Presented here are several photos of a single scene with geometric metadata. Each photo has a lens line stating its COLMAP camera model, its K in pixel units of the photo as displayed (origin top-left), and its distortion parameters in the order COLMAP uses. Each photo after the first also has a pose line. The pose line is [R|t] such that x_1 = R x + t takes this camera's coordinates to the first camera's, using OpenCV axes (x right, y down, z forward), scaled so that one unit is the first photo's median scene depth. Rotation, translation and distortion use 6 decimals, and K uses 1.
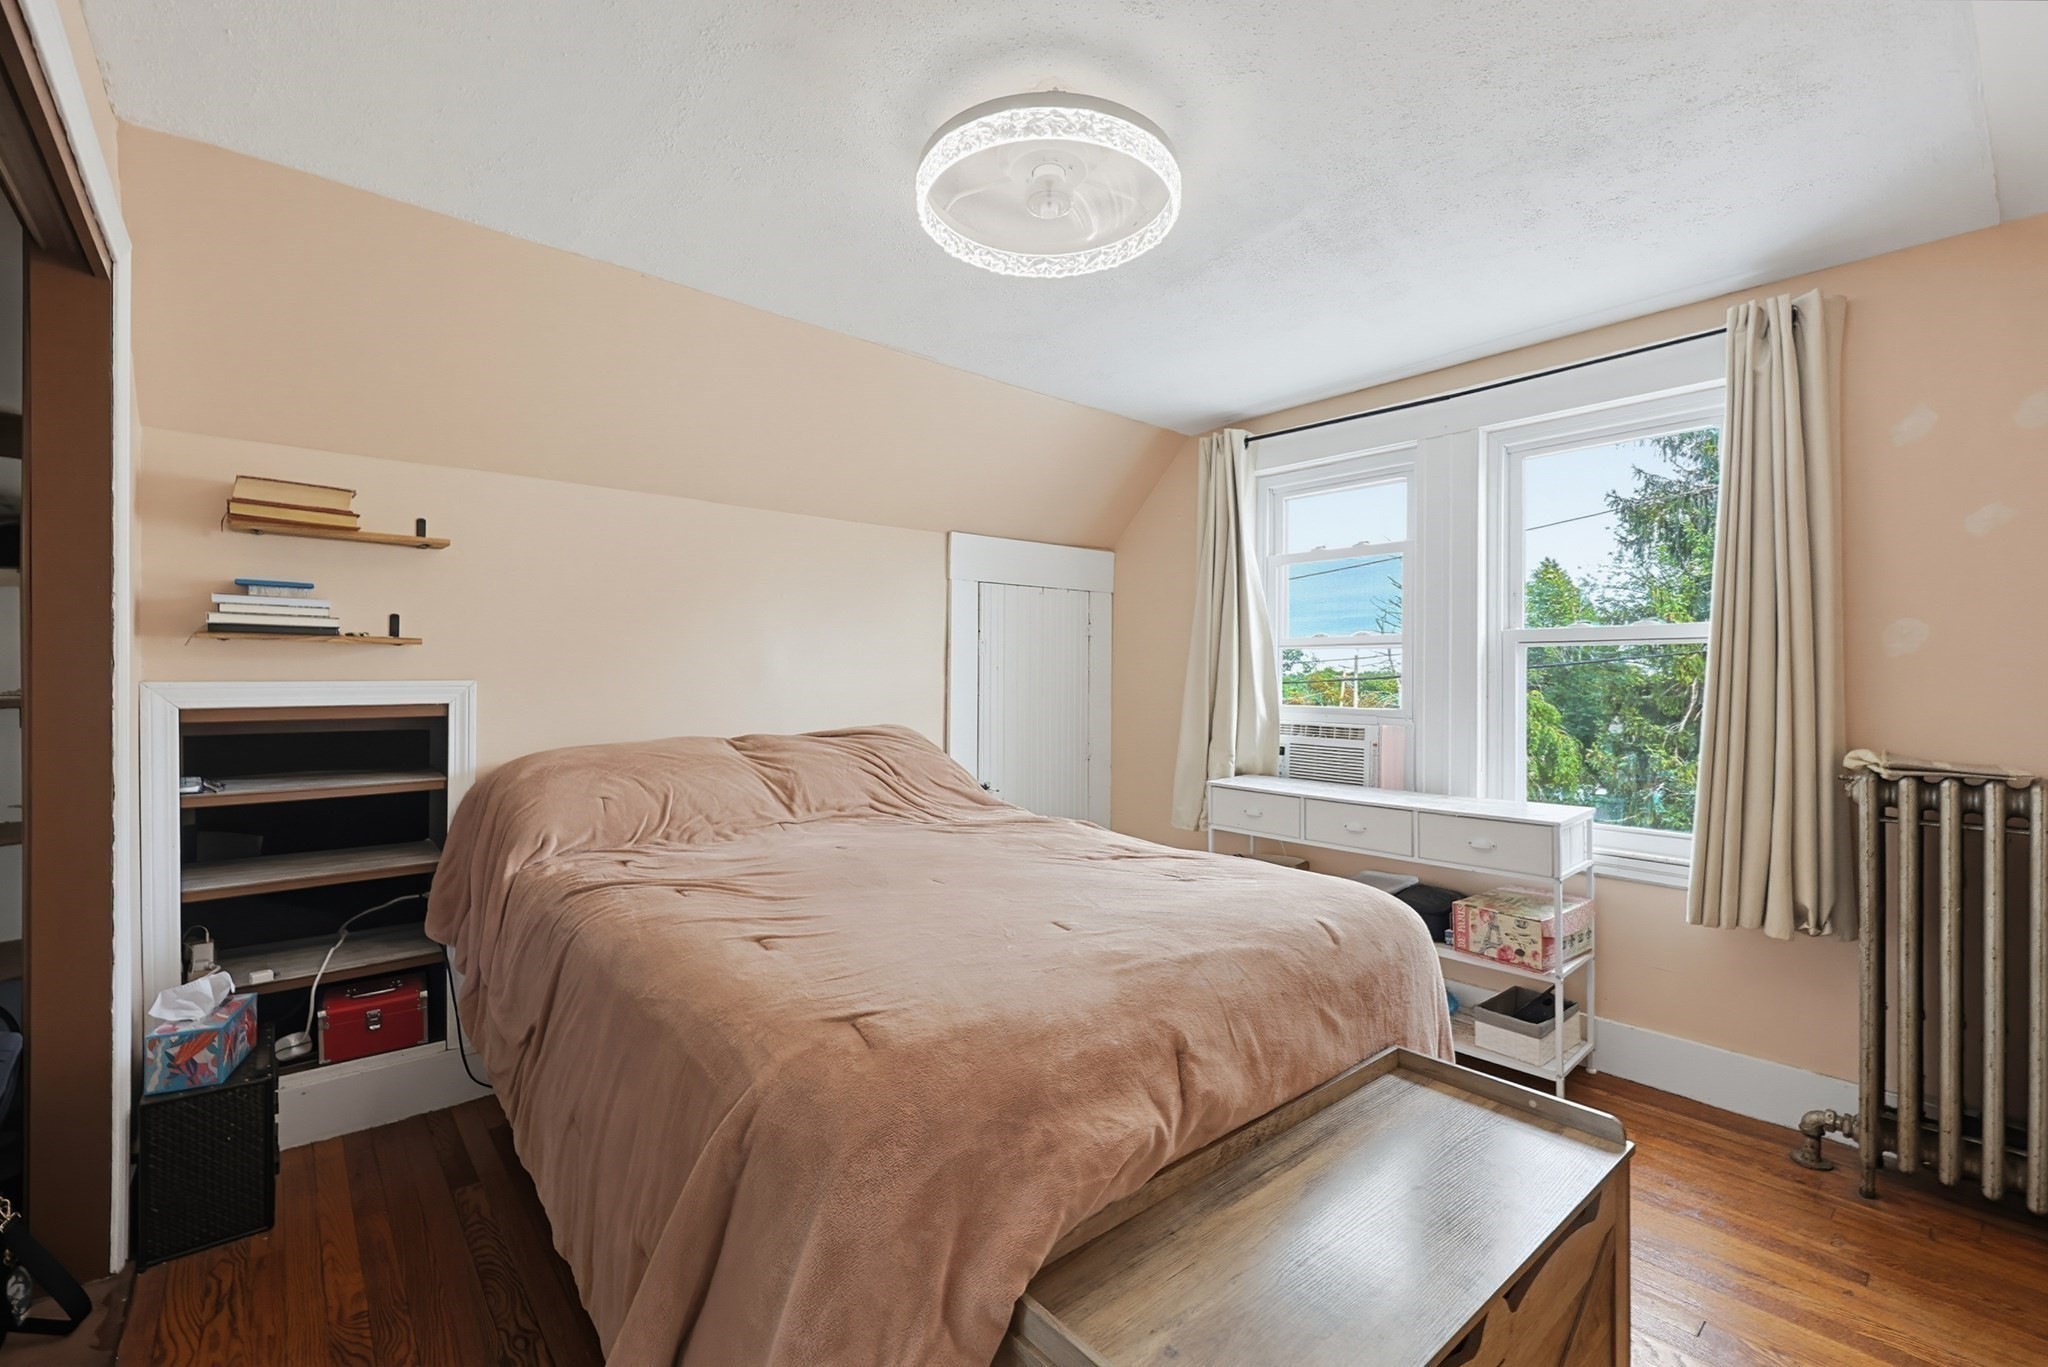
lens RADIAL K [[884.5, 0, 1031.3], [0, 884.5, 676.9], [0, 0, 1]] dist [-0.004255, 0.000330]
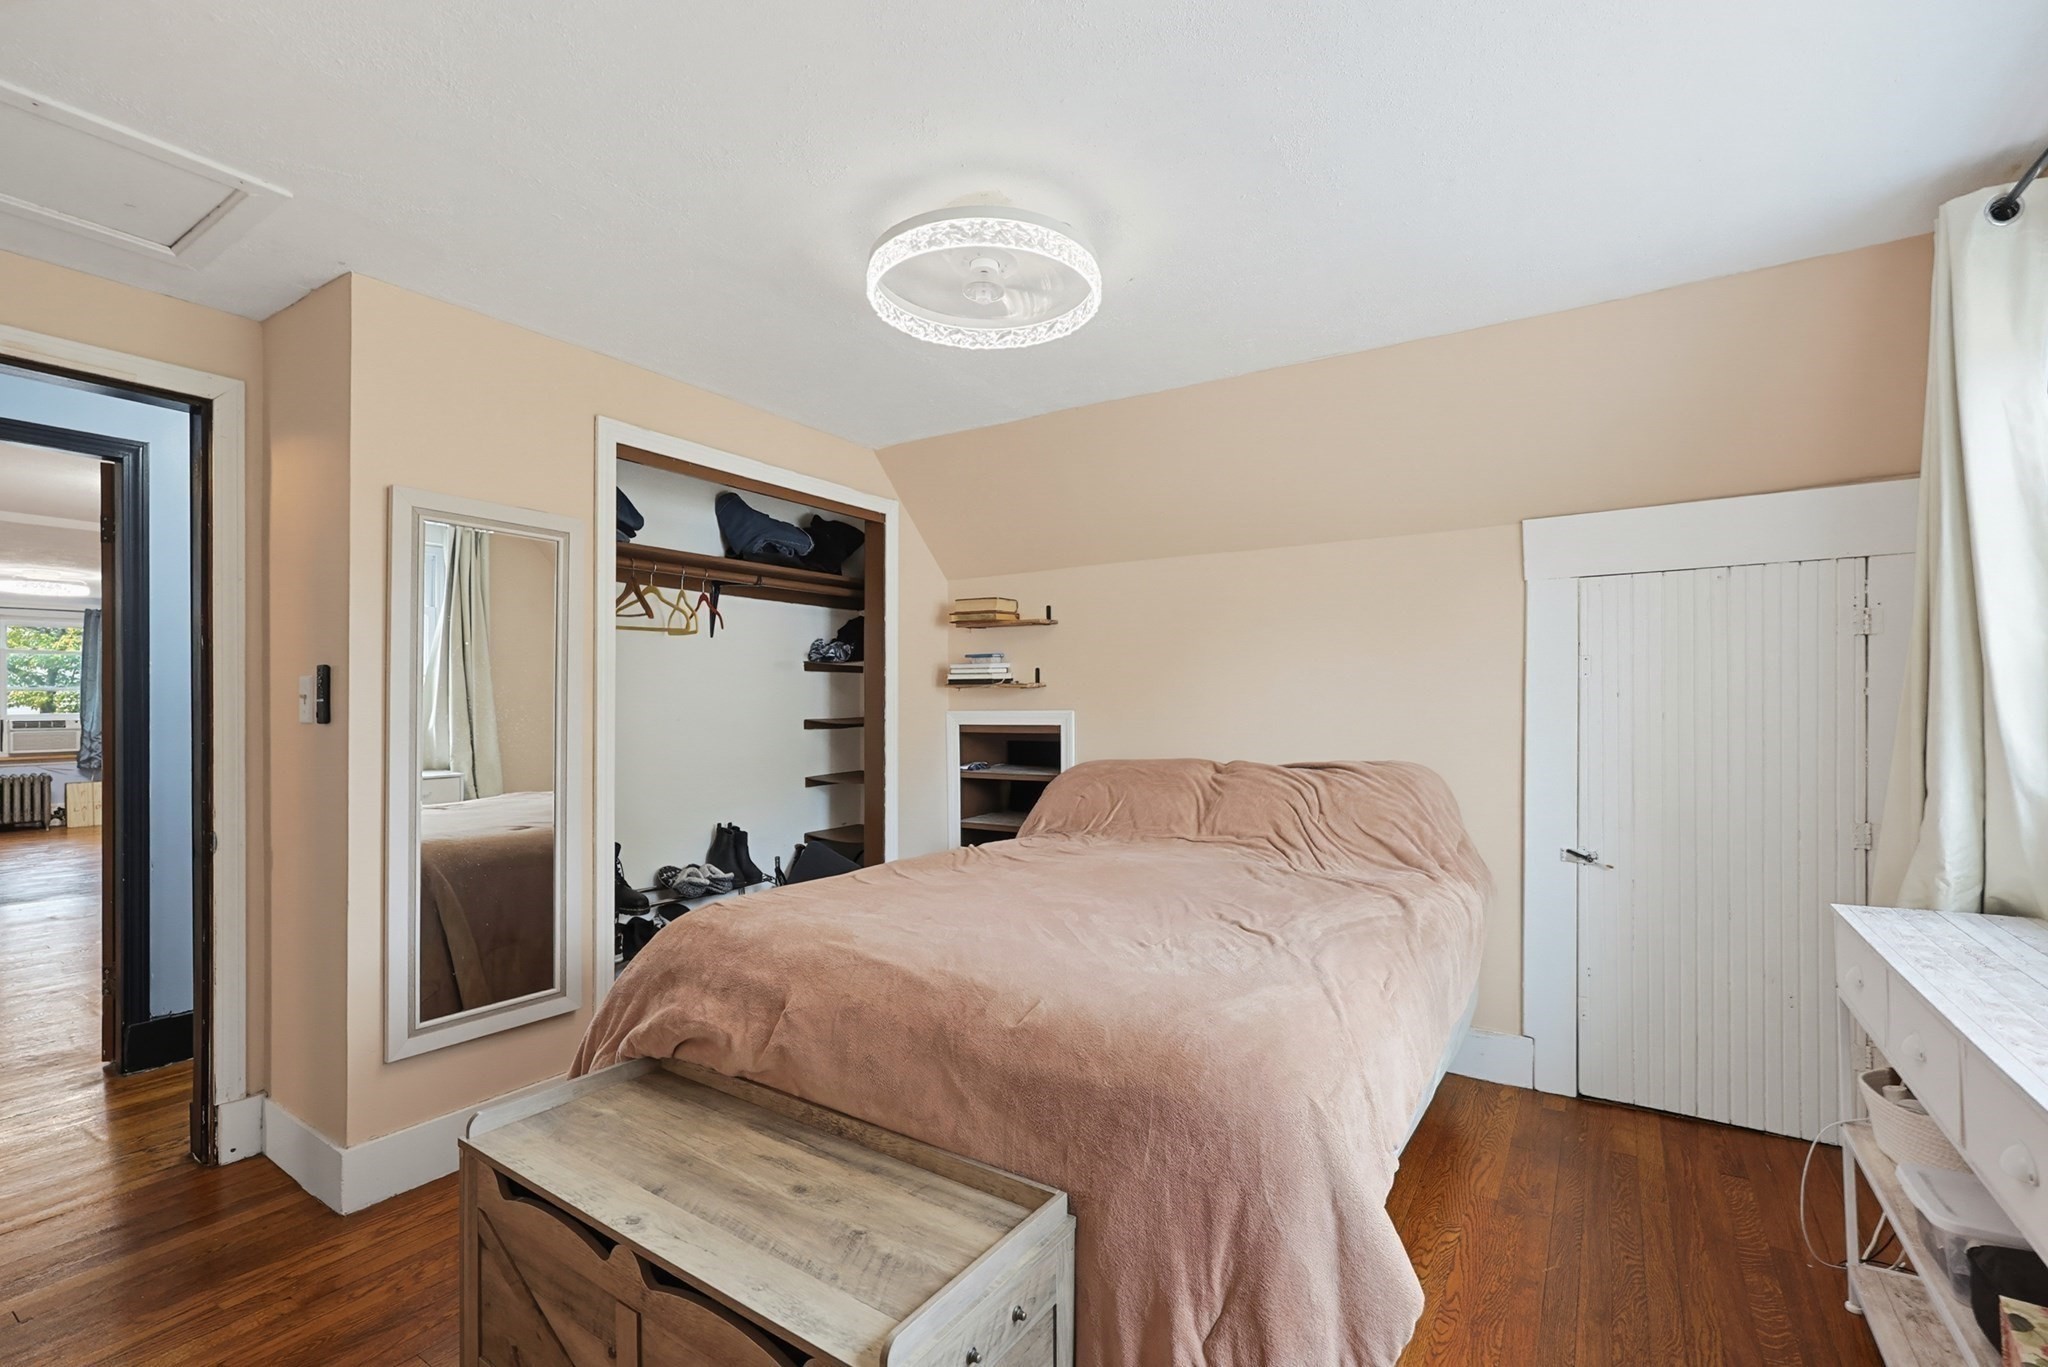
lens RADIAL K [[885.2, 0, 1022.0], [0, 885.2, 714.3], [0, 0, 1]] dist [-0.008187, 0.000369]
pose [[0.268236, 0.005619, -0.963337, 0.830826], [-0.004165, 0.999980, 0.004673, 0.003699], [0.963344, 0.002759, 0.268254, 0.563862]]
